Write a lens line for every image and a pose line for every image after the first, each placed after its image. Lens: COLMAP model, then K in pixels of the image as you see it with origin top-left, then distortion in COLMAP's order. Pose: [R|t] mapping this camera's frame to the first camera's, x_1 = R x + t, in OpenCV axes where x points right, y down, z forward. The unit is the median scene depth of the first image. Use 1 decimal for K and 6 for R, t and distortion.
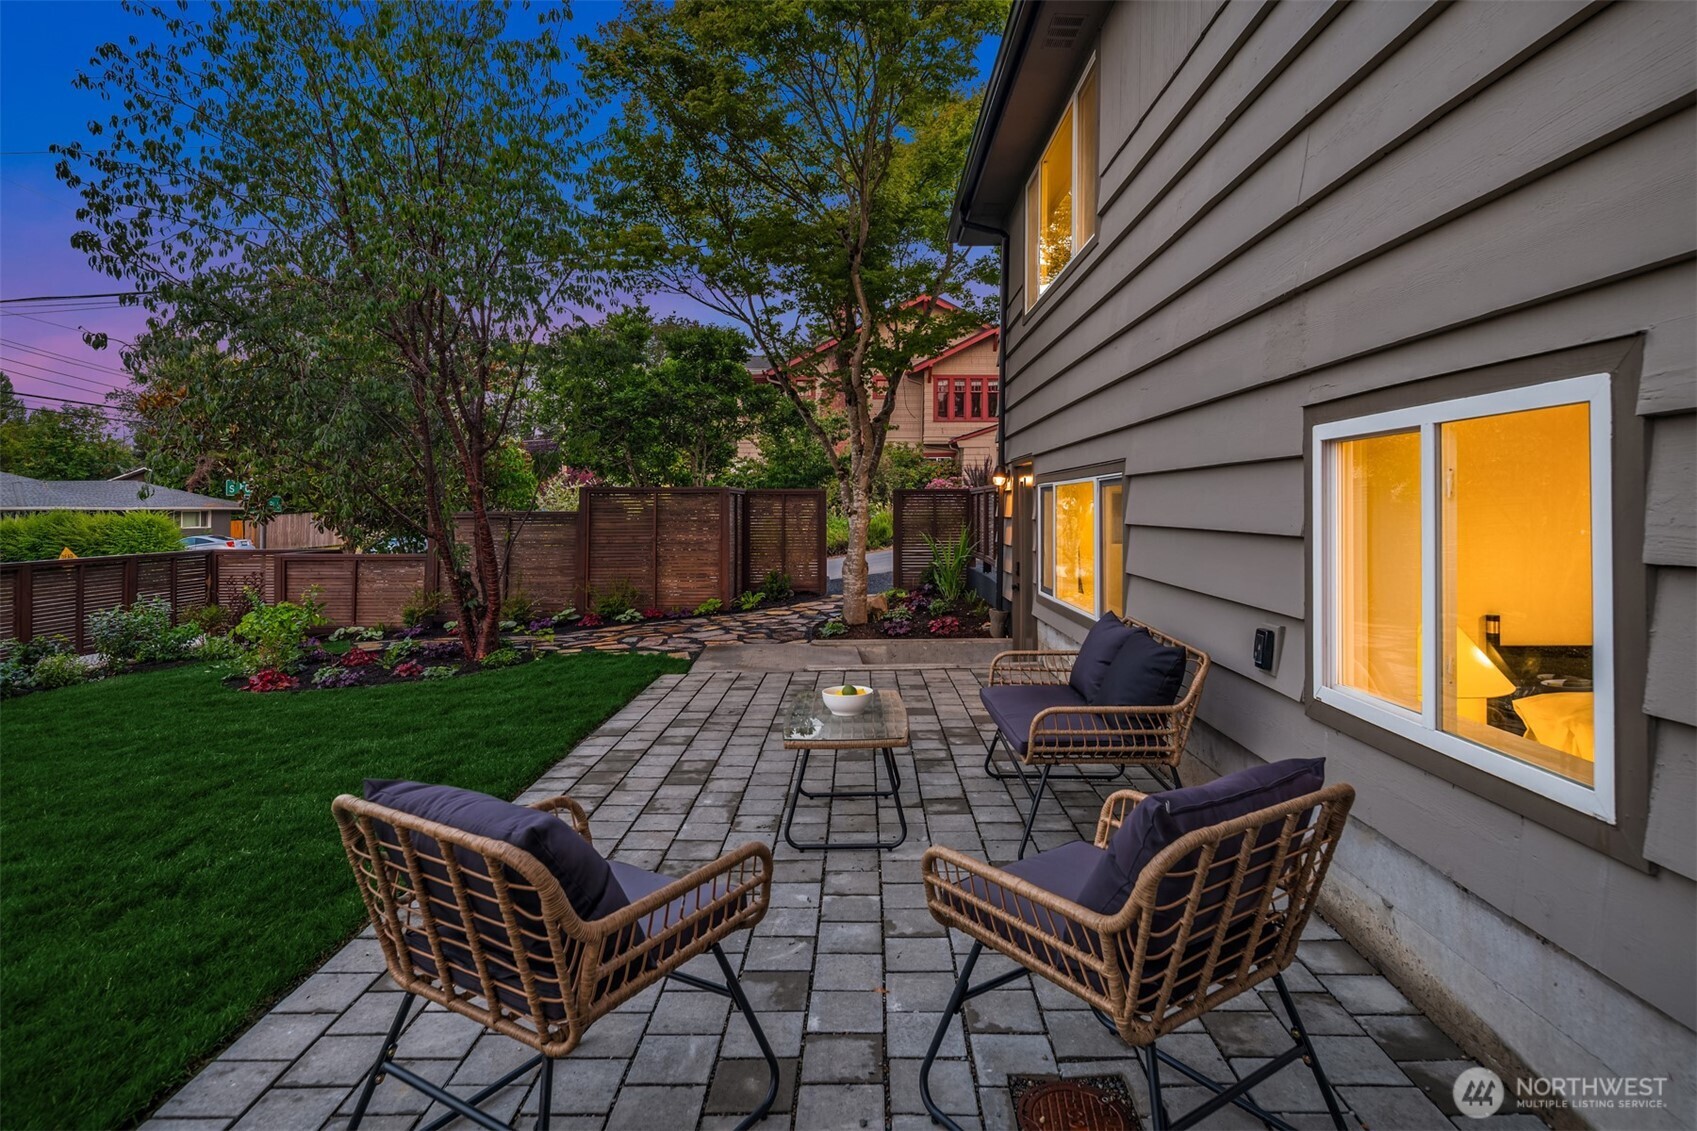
lens RADIAL K [[916.9, 0, 863.0], [0, 916.9, 539.6], [0, 0, 1]] dist [-0.001681, -0.002983]
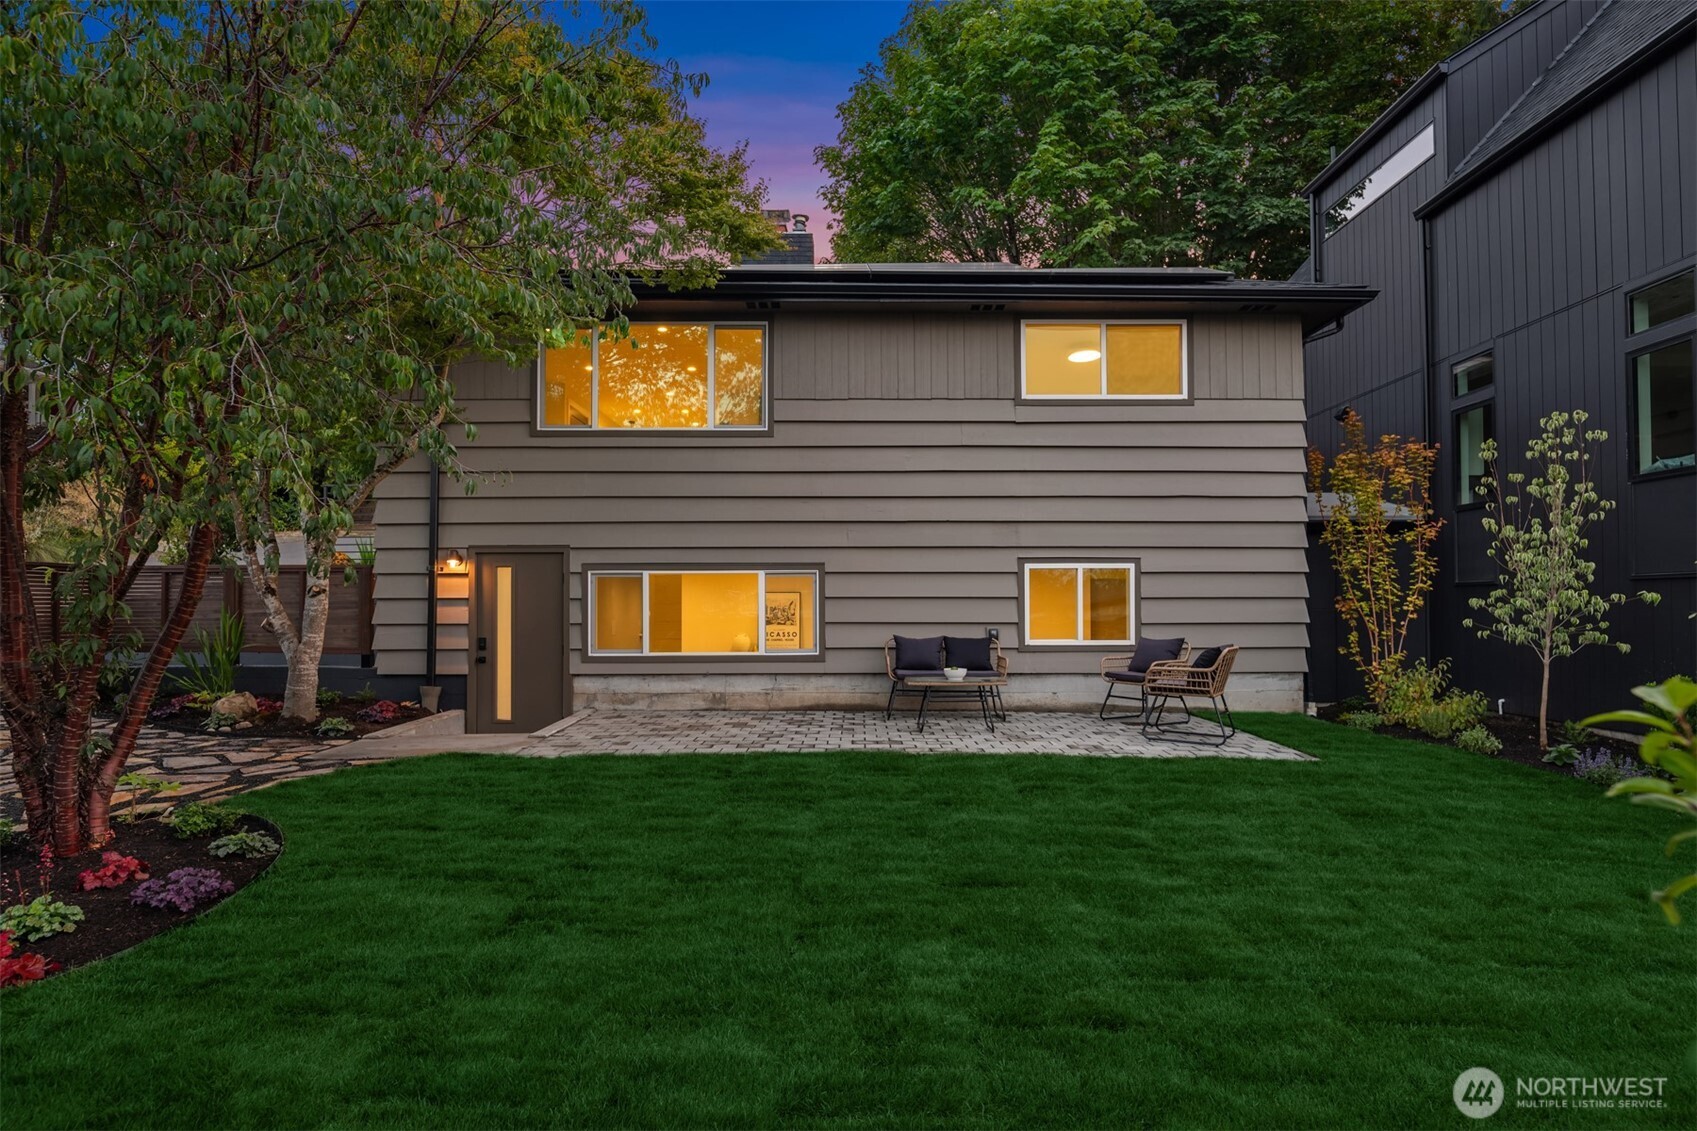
lens RADIAL K [[916.9, 0, 863.1], [0, 916.9, 601.6], [0, 0, 1]] dist [0.001973, 0.000034]
pose [[-0.015222, 0.013308, 0.999796, -0.910997], [0.033563, 0.999355, -0.012791, 0.011320], [-0.999321, 0.033362, -0.015658, 0.540008]]
